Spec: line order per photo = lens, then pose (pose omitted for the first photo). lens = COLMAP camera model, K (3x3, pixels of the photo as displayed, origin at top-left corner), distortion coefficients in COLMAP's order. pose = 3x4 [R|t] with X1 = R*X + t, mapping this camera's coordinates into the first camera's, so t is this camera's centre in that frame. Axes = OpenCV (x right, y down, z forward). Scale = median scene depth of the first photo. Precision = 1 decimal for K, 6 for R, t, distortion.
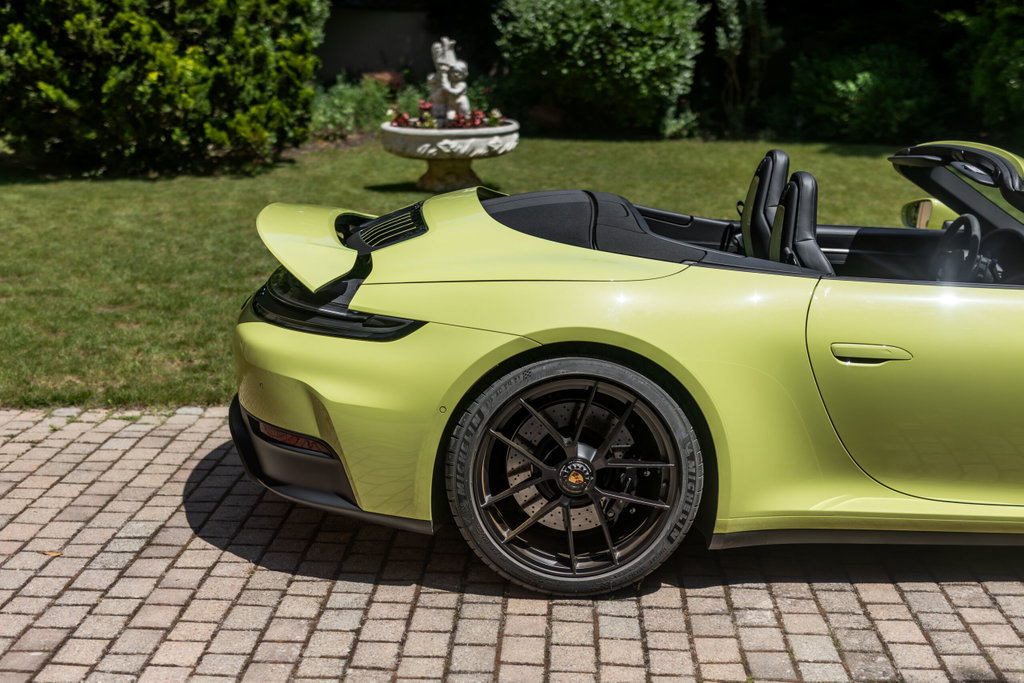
lens RADIAL K [[1392.0, 0, 504.1], [0, 1392.0, 321.0], [0, 0, 1]] dist [-0.001808, 0.000000]
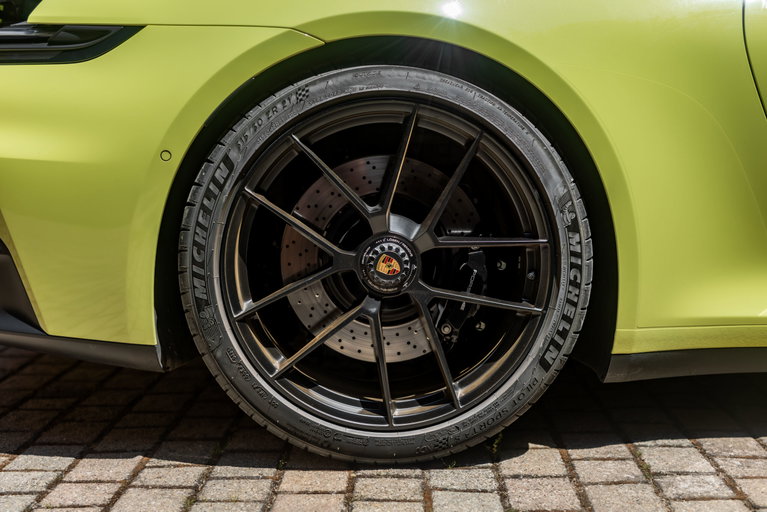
lens RADIAL K [[1042.7, 0, 381.4], [0, 1042.7, 251.6], [0, 0, 1]] dist [-0.001808, 0.000000]
pose [[0.999424, -0.026979, 0.020603, 0.039087], [0.028491, 0.996624, -0.076995, 0.141006], [-0.018456, 0.077537, 0.996819, 0.537751]]
